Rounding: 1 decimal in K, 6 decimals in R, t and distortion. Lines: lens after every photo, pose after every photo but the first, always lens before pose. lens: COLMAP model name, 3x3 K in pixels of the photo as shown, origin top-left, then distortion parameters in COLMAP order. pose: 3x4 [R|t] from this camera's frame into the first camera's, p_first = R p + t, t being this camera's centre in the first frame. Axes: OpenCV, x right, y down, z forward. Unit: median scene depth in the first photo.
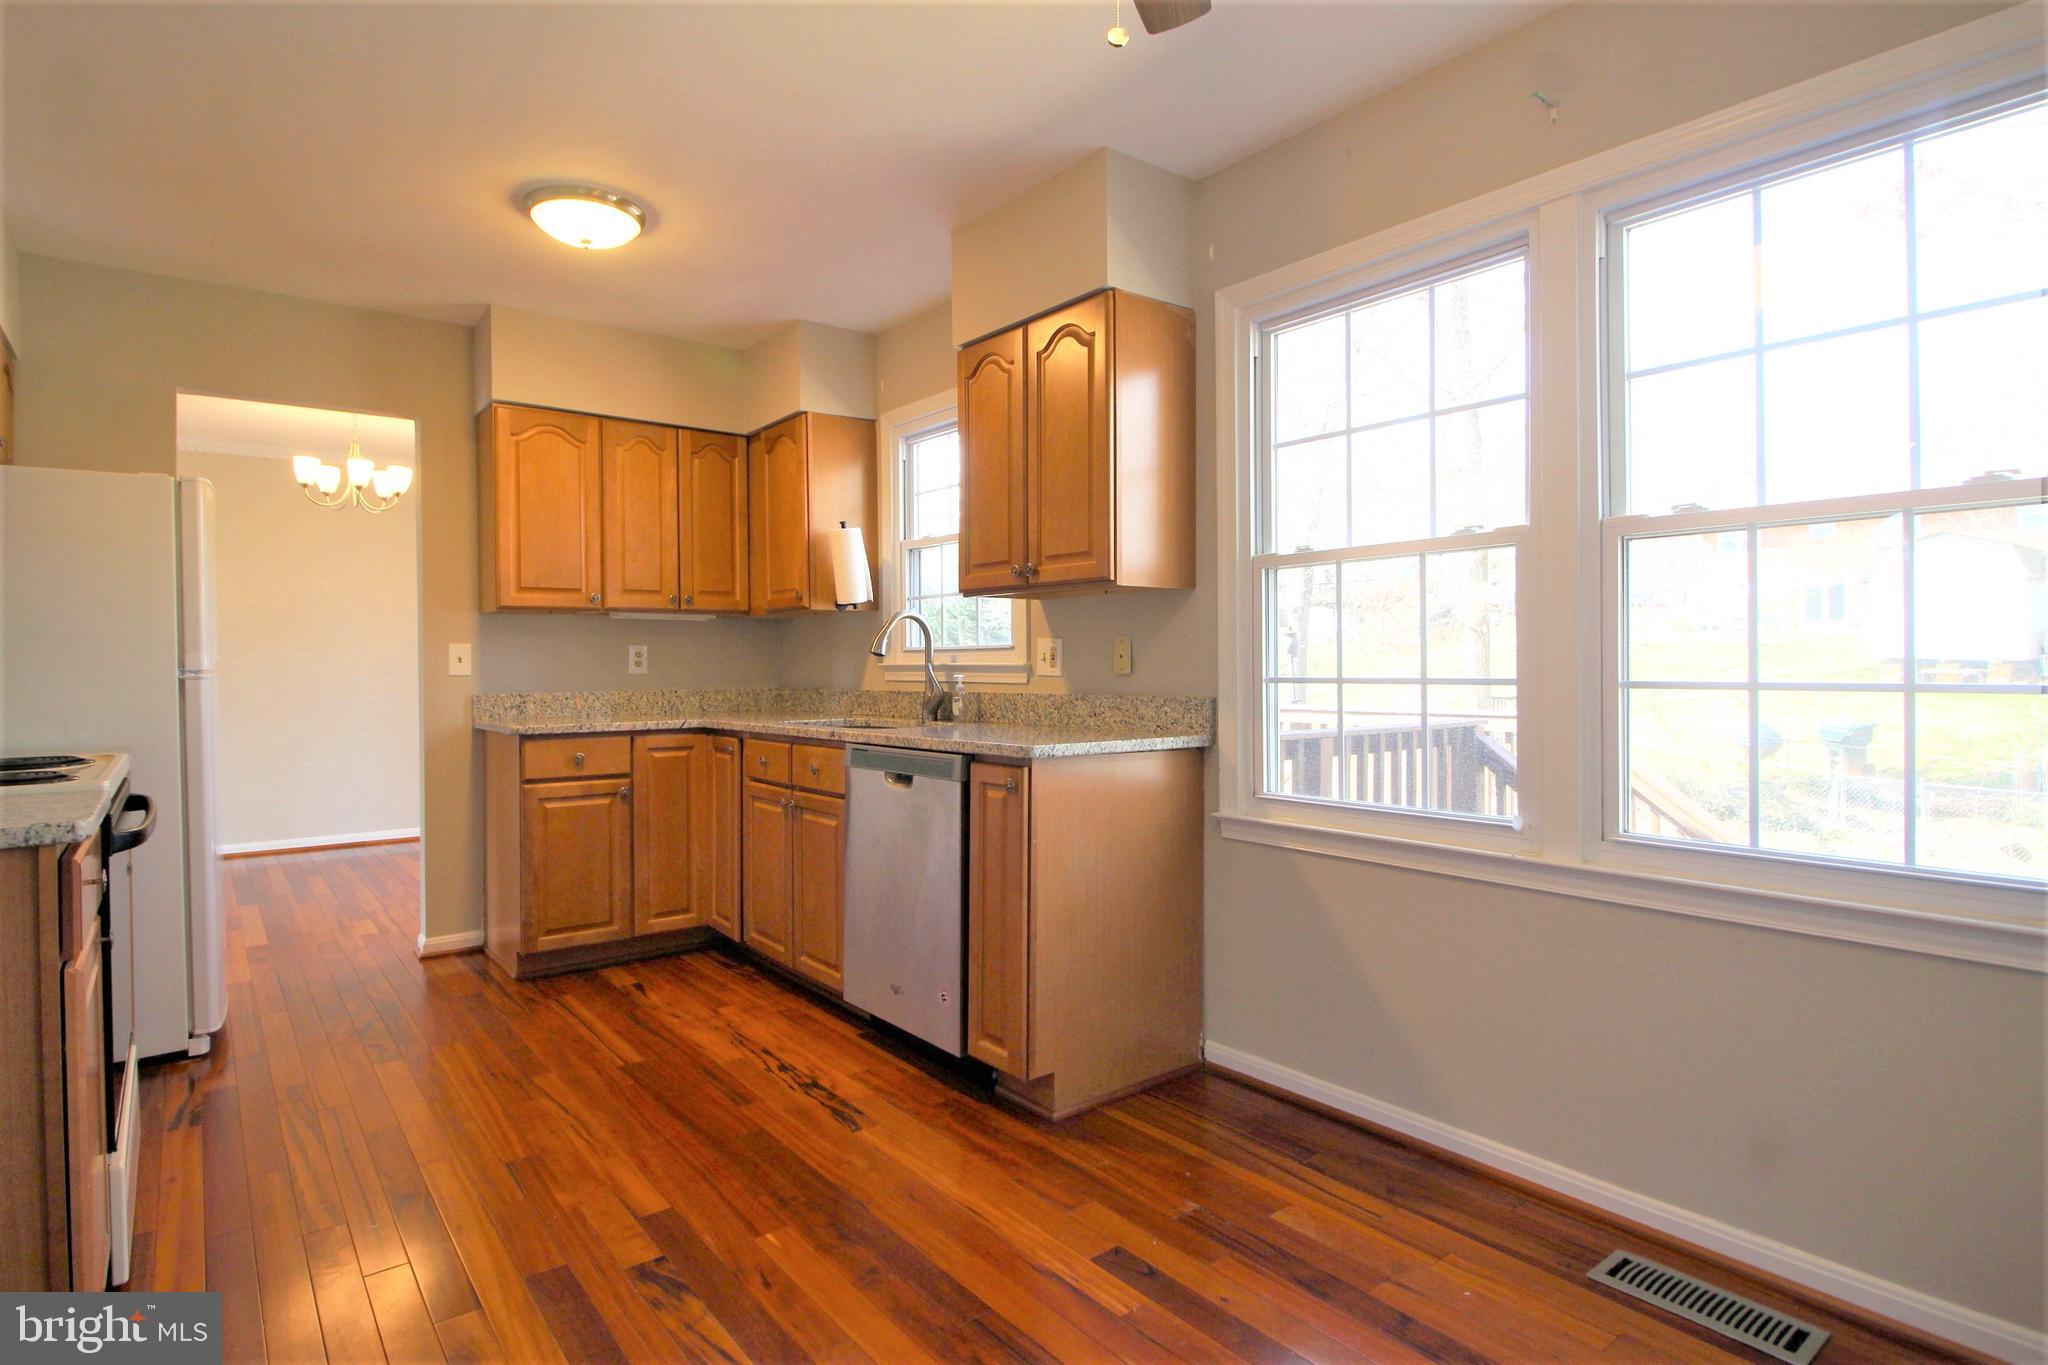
lens RADIAL K [[1026.1, 0, 1028.3], [0, 1026.1, 664.9], [0, 0, 1]] dist [-0.017329, -0.001494]
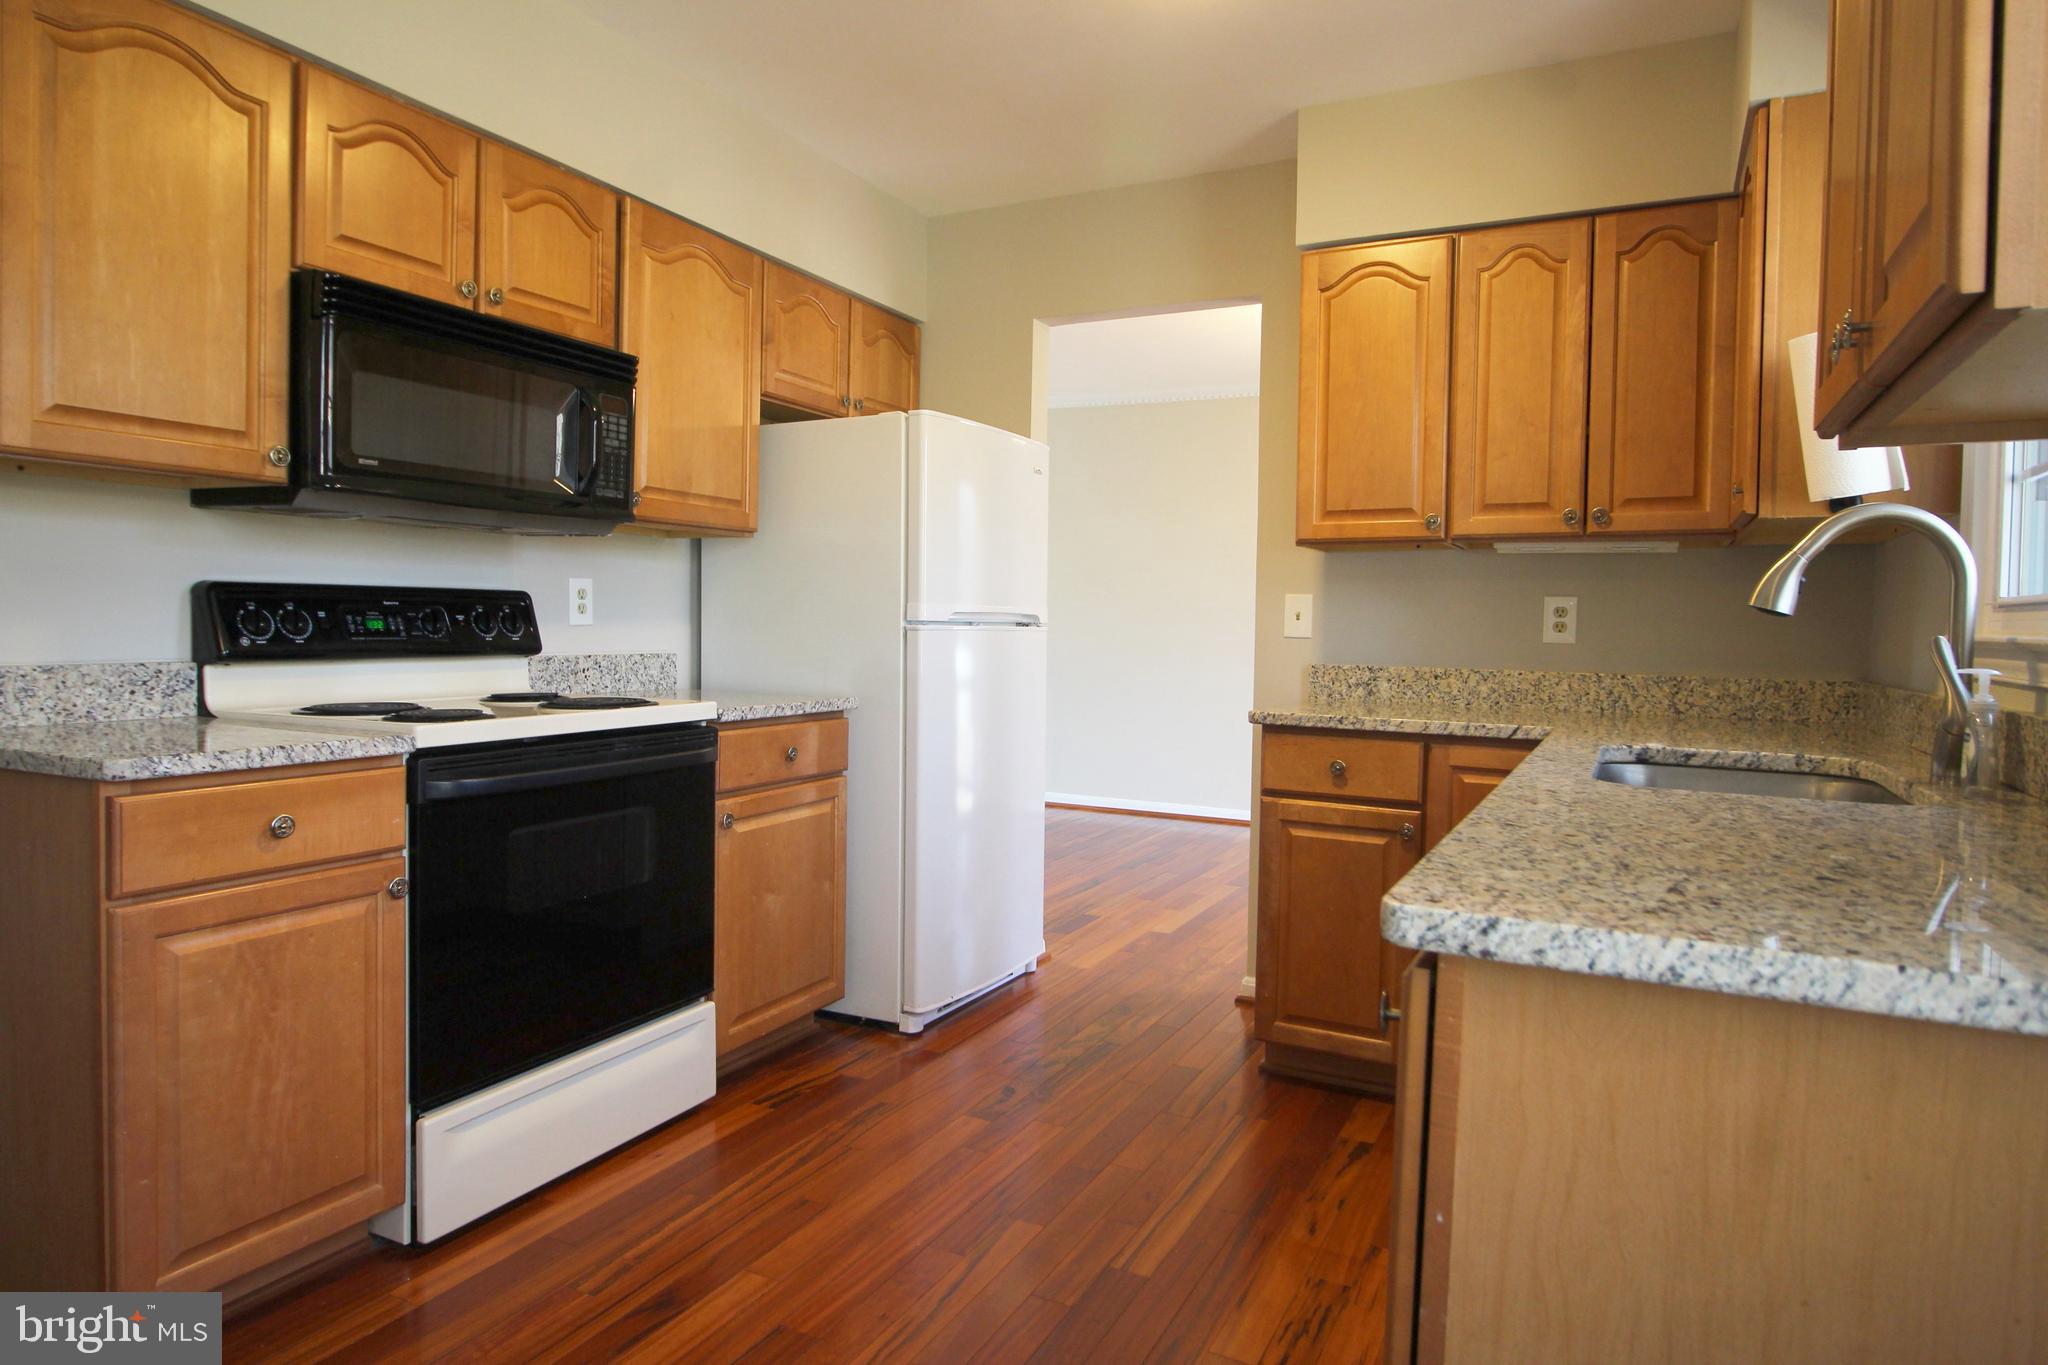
lens RADIAL K [[1227.7, 0, 1025.7], [0, 1227.7, 670.6], [0, 0, 1]] dist [-0.004988, -0.001678]
pose [[0.413746, 0.052441, -0.908881, 0.169966], [-0.022593, 0.998624, 0.047334, -0.003034], [0.910112, 0.000950, 0.414362, 0.454364]]
